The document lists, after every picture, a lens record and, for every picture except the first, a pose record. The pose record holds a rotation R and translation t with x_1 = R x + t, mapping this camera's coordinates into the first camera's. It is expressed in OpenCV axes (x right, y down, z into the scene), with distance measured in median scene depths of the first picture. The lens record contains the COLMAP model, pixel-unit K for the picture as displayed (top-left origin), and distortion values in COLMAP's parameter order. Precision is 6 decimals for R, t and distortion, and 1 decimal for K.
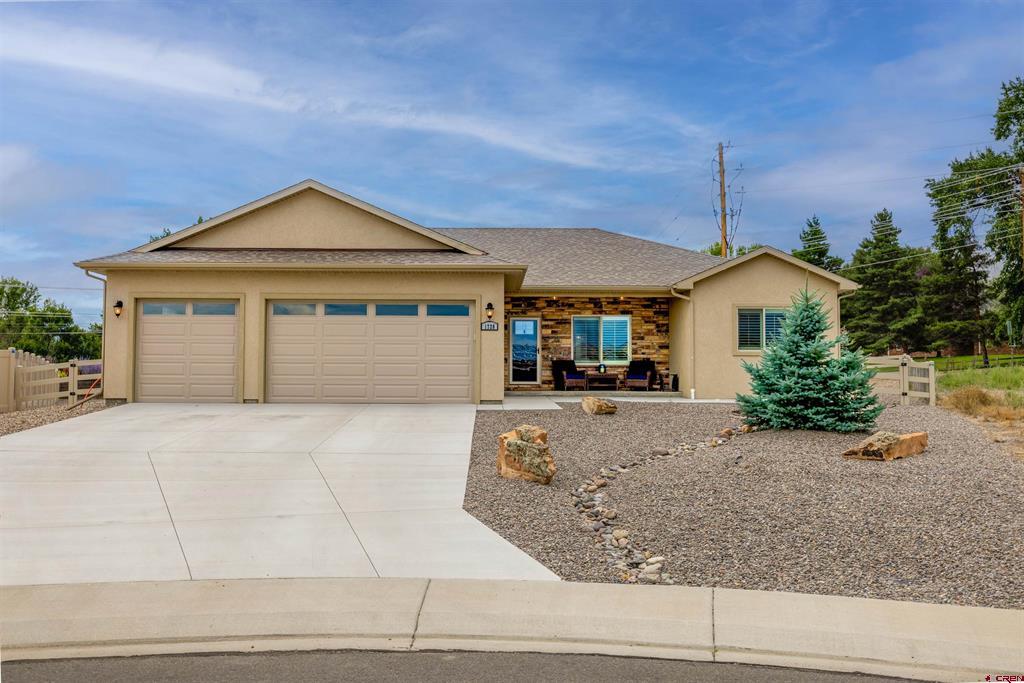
lens RADIAL K [[954.2, 0, 512.0], [0, 954.2, 341.5], [0, 0, 1]] dist [0.000841, 0.005429]
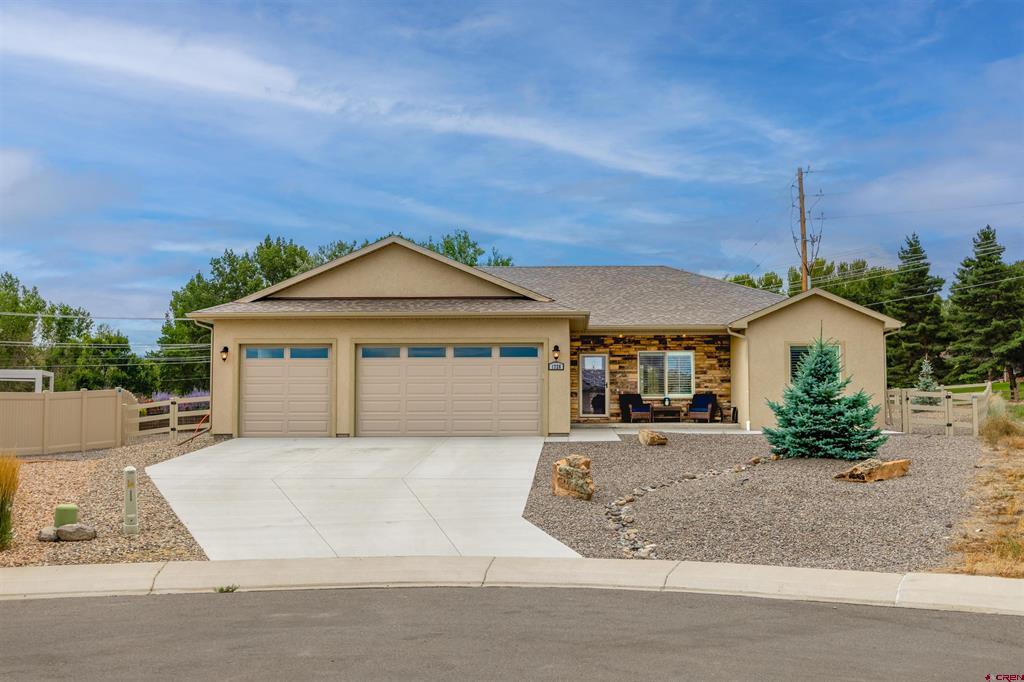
lens RADIAL K [[1075.7, 0, 574.7], [0, 1075.7, 343.5], [0, 0, 1]] dist [0.032730, -0.007551]
pose [[0.999620, -0.008074, -0.026350, 0.024215], [0.007604, 0.999811, -0.017895, -0.015512], [0.026490, 0.017687, 0.999493, -0.194792]]
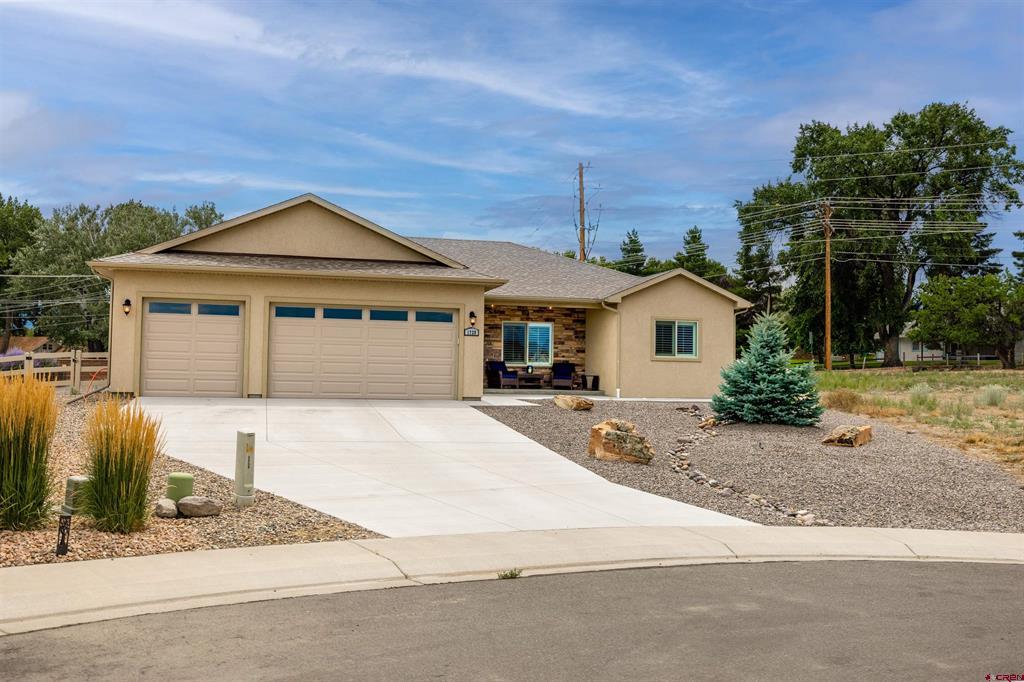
lens RADIAL K [[954.2, 0, 512.0], [0, 954.2, 341.0], [0, 0, 1]] dist [0.000841, 0.005429]
pose [[0.973085, 0.022533, 0.229342, -0.183334], [-0.023625, 0.999719, 0.002014, -0.006846], [-0.229233, -0.007378, 0.973344, -0.090428]]
